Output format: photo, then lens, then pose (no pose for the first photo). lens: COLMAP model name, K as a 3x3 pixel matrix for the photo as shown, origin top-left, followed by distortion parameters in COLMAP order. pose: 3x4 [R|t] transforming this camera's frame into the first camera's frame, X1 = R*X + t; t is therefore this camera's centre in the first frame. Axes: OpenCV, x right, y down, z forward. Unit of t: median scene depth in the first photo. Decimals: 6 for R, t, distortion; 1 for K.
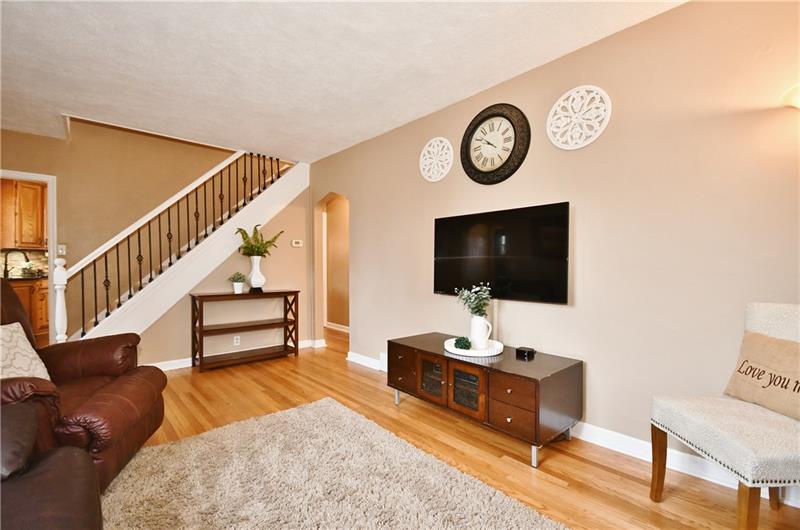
lens RADIAL K [[356.5, 0, 400.9], [0, 356.5, 264.3], [0, 0, 1]] dist [0.002240, -0.006310]
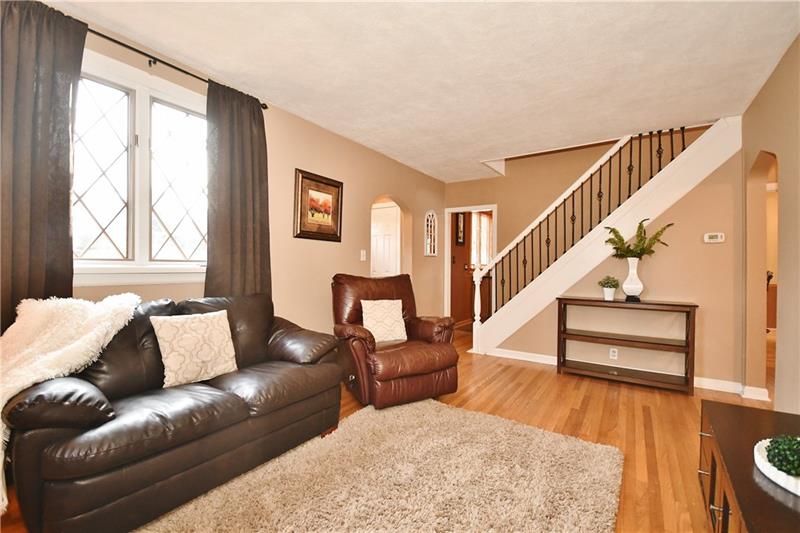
lens RADIAL K [[356.5, 0, 386.1], [0, 356.5, 265.3], [0, 0, 1]] dist [0.002240, -0.006310]
pose [[0.200234, -0.002925, -0.979744, 0.295022], [-0.004246, 0.999984, -0.003854, 0.000452], [0.979739, 0.004932, 0.200218, 0.266890]]
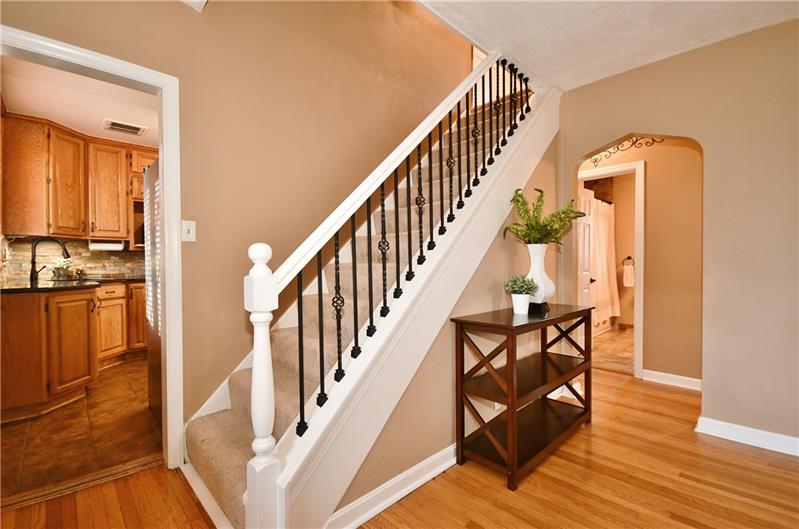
lens RADIAL K [[356.0, 0, 399.9], [0, 356.0, 266.5], [0, 0, 1]] dist [0.002240, -0.006310]
pose [[0.999664, -0.002264, 0.025841, -0.625104], [0.002015, 0.999952, 0.009638, 0.004109], [-0.025861, -0.009582, 0.999620, 0.462891]]
